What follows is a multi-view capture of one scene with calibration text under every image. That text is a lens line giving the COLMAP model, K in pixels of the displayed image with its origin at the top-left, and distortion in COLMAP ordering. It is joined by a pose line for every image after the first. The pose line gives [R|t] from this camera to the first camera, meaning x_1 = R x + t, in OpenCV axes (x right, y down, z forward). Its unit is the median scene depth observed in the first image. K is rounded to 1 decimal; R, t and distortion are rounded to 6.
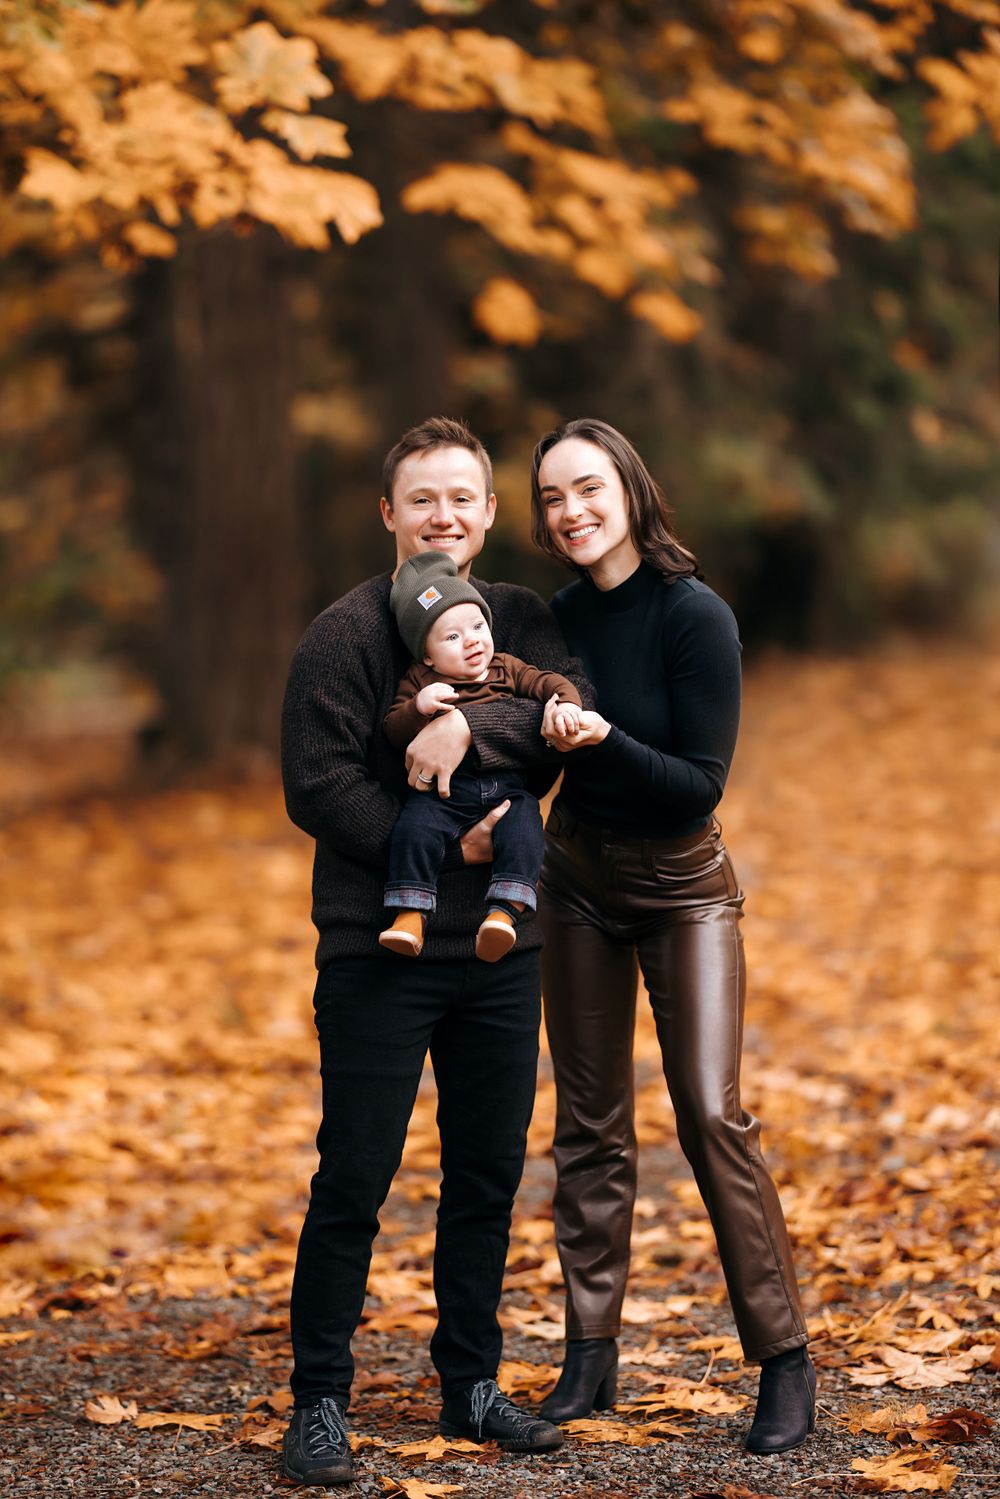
lens RADIAL K [[3612.1, 0, 500.0], [0, 3612.1, 749.5], [0, 0, 1]] dist [-0.072727, 0.188938]
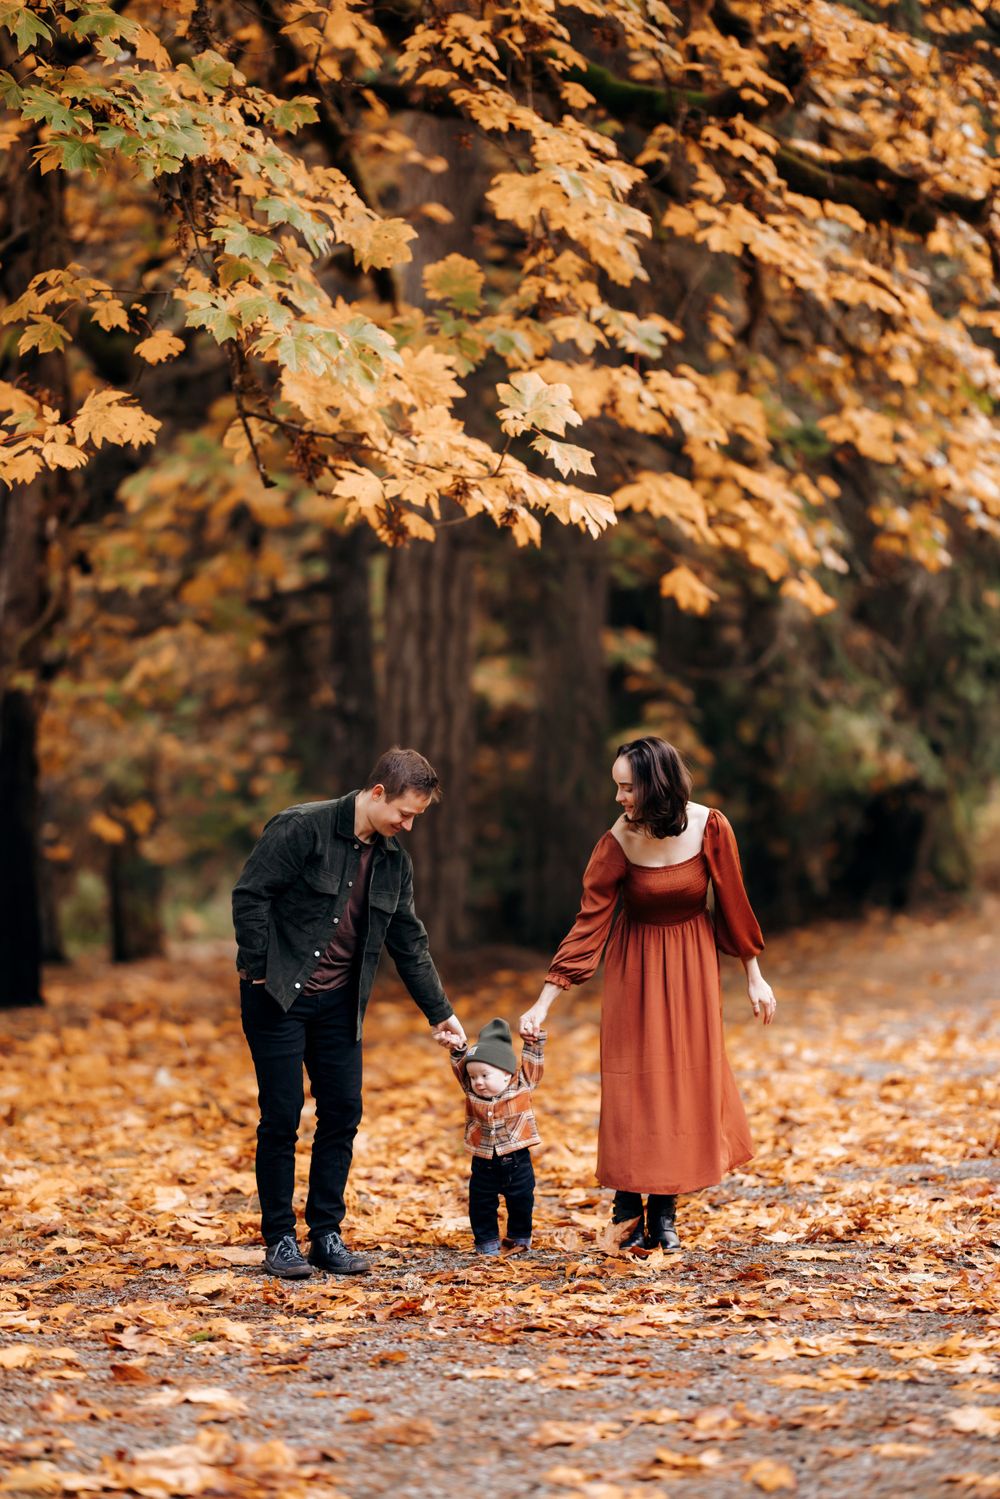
lens RADIAL K [[3612.1, 0, 500.0], [0, 3612.1, 749.5], [0, 0, 1]] dist [-0.072727, 0.188938]
pose [[0.999177, 0.031826, -0.025150, -0.024852], [-0.033597, 0.996733, -0.073445, 0.018398], [0.022730, 0.074229, 0.996982, -0.171930]]
